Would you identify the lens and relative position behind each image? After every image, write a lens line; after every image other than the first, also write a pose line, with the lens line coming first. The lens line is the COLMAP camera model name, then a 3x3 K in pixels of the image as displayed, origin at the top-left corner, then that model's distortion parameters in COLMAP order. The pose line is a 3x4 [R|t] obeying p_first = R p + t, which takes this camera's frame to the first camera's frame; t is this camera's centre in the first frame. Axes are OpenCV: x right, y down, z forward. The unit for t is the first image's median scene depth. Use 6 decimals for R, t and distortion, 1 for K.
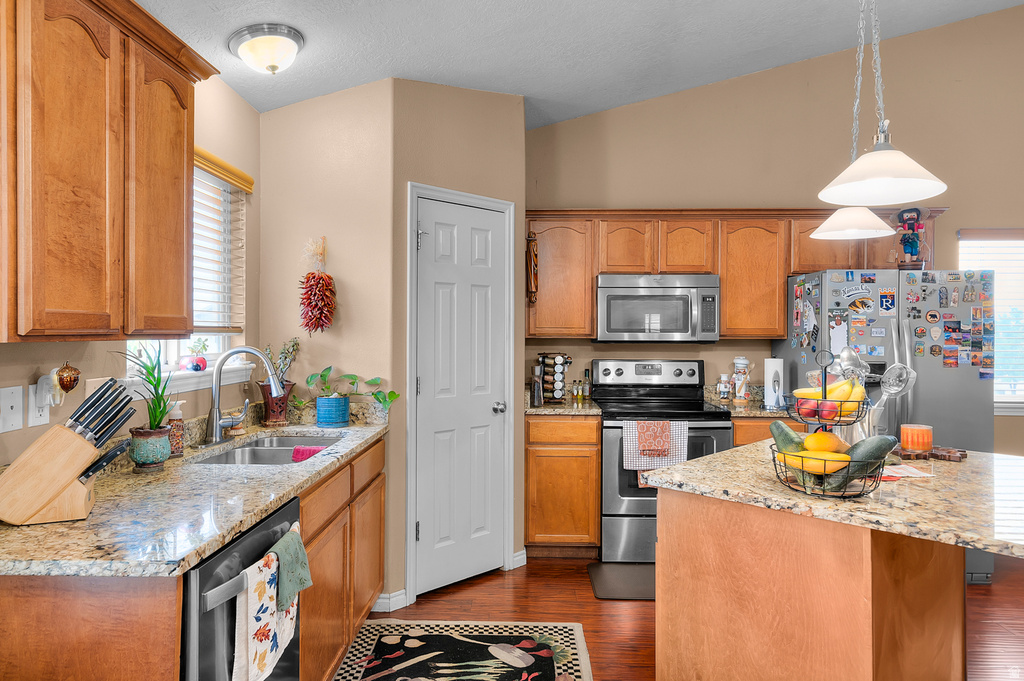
lens RADIAL K [[653.6, 0, 513.7], [0, 653.6, 336.6], [0, 0, 1]] dist [0.009219, -0.000927]
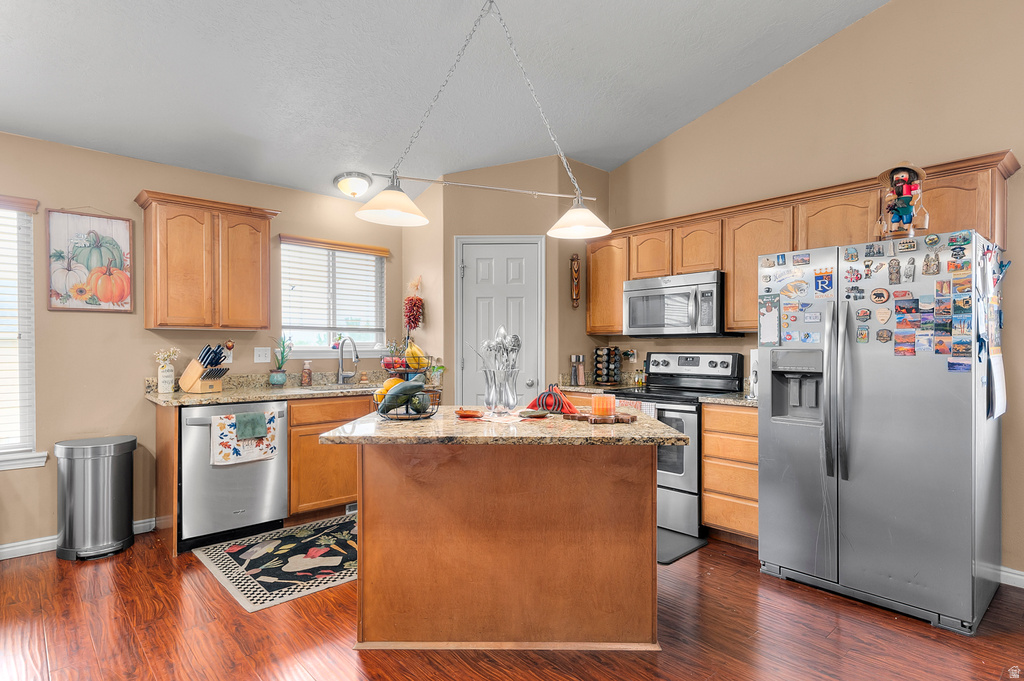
lens RADIAL K [[541.4, 0, 512.3], [0, 541.4, 354.2], [0, 0, 1]] dist [0.000664, -0.000422]
pose [[0.685257, 0.005320, -0.728282, 0.823577], [-0.004417, 0.999985, 0.003149, 0.044766], [0.728288, 0.001059, 0.685270, 0.174426]]
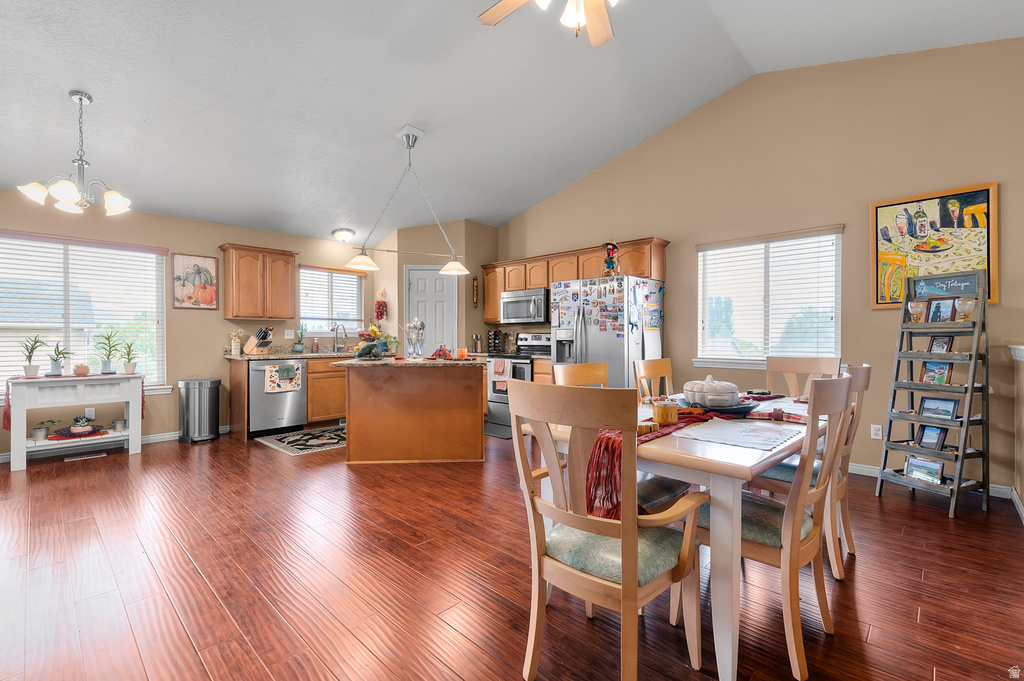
lens RADIAL K [[448.9, 0, 511.8], [0, 448.9, 341.2], [0, 0, 1]] dist [-0.001405, -0.000665]
pose [[0.737629, 0.001102, -0.675206, 1.312949], [-0.002594, 0.999996, -0.001201, 0.076495], [0.675202, 0.002637, 0.737629, -0.077285]]
